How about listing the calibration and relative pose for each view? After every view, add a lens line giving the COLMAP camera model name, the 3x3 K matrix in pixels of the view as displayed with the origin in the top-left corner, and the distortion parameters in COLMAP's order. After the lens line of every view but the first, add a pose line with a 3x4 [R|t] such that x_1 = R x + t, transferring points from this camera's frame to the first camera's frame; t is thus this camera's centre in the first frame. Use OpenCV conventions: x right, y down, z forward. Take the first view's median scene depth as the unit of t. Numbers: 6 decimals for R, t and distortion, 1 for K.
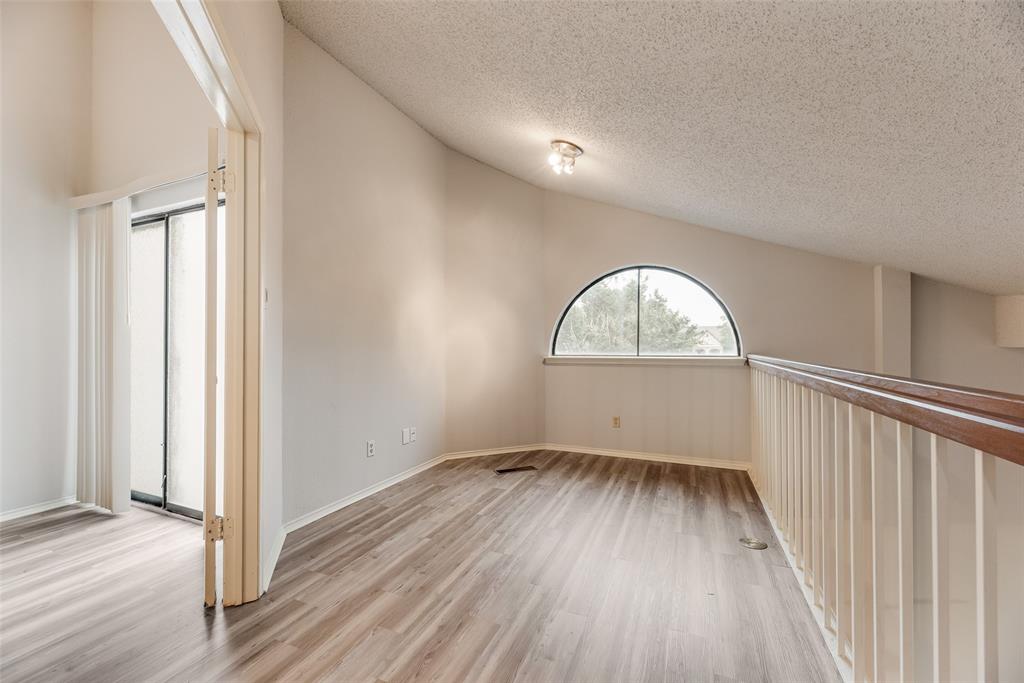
lens RADIAL K [[413.4, 0, 512.9], [0, 413.4, 343.5], [0, 0, 1]] dist [0.001497, -0.000050]
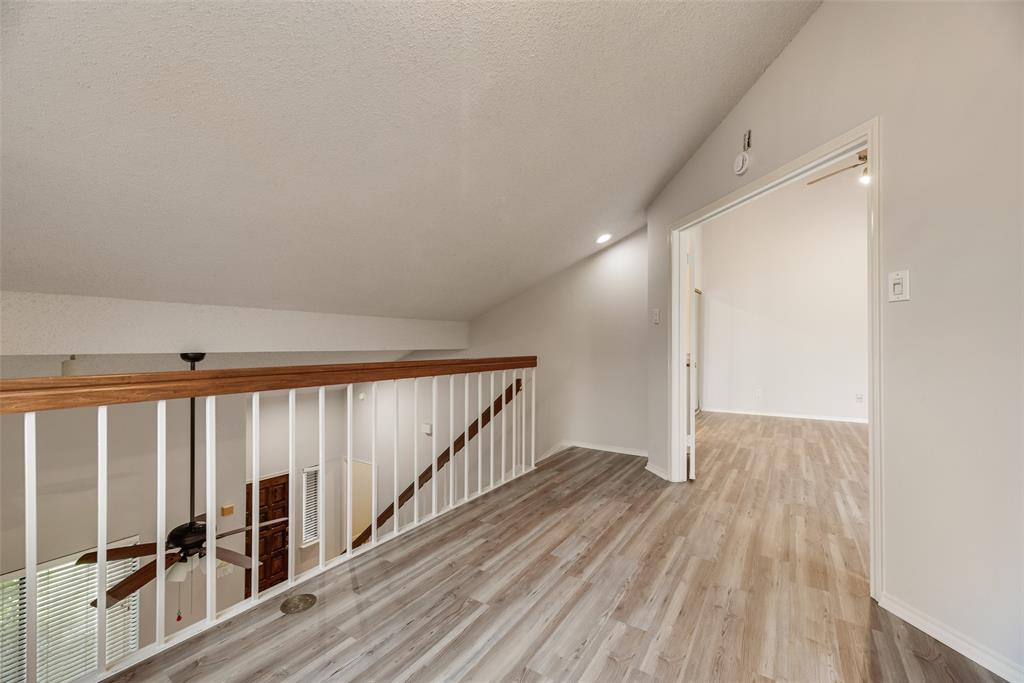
lens RADIAL K [[413.4, 0, 511.4], [0, 413.4, 344.0], [0, 0, 1]] dist [0.001497, -0.000050]
pose [[-0.981368, 0.011591, 0.191788, 0.033729], [0.010014, 0.999908, -0.009190, 0.006360], [-0.191877, -0.007099, -0.981393, 1.851660]]
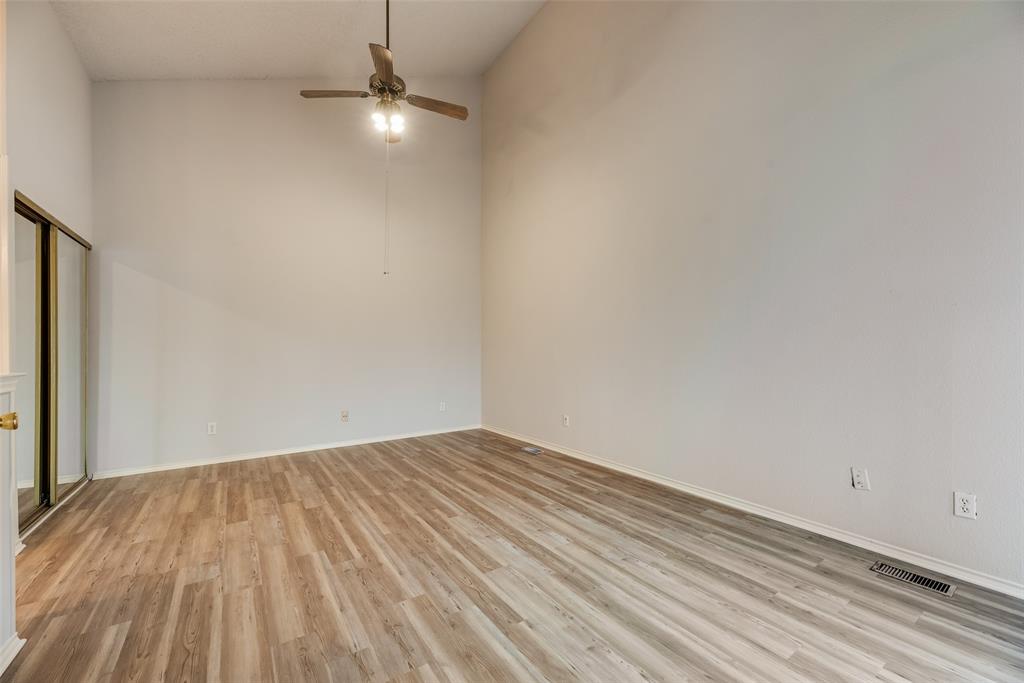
lens RADIAL K [[413.4, 0, 512.2], [0, 413.4, 347.2], [0, 0, 1]] dist [0.001497, -0.000050]
pose [[-0.540759, 0.011746, -0.841095, -0.316722], [0.015359, 0.999874, 0.004089, 0.004399], [0.841037, -0.010707, -0.540871, 0.698687]]
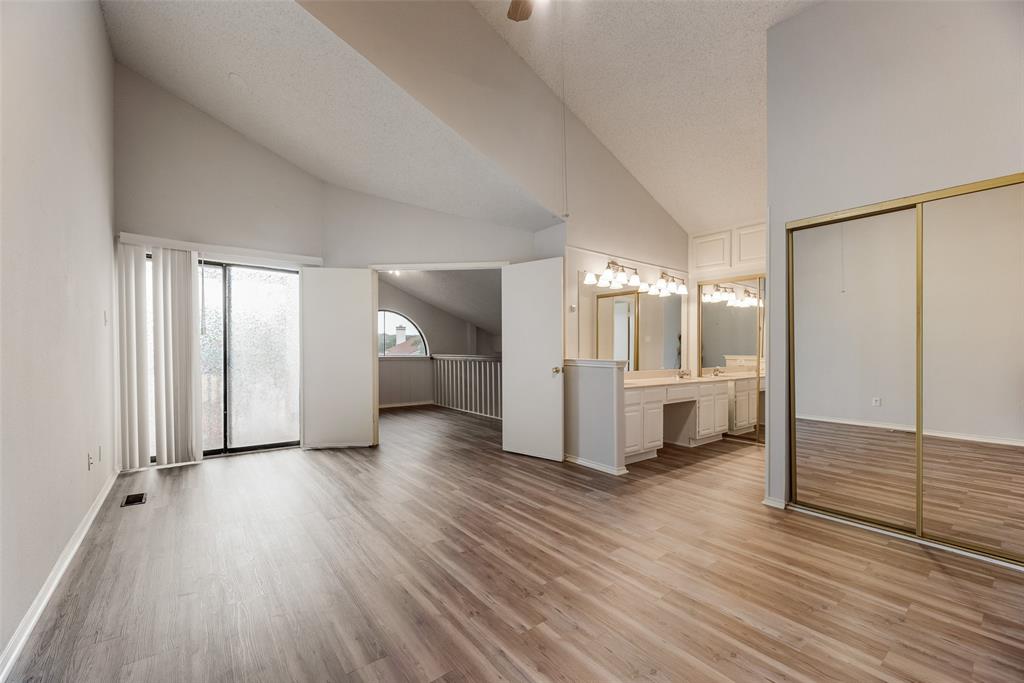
lens RADIAL K [[413.4, 0, 509.0], [0, 413.4, 349.8], [0, 0, 1]] dist [0.001497, -0.000050]
pose [[0.477975, 0.012122, 0.878290, -2.164241], [-0.015556, 0.999865, -0.005334, 0.012082], [-0.878236, -0.011114, 0.478099, -0.833062]]
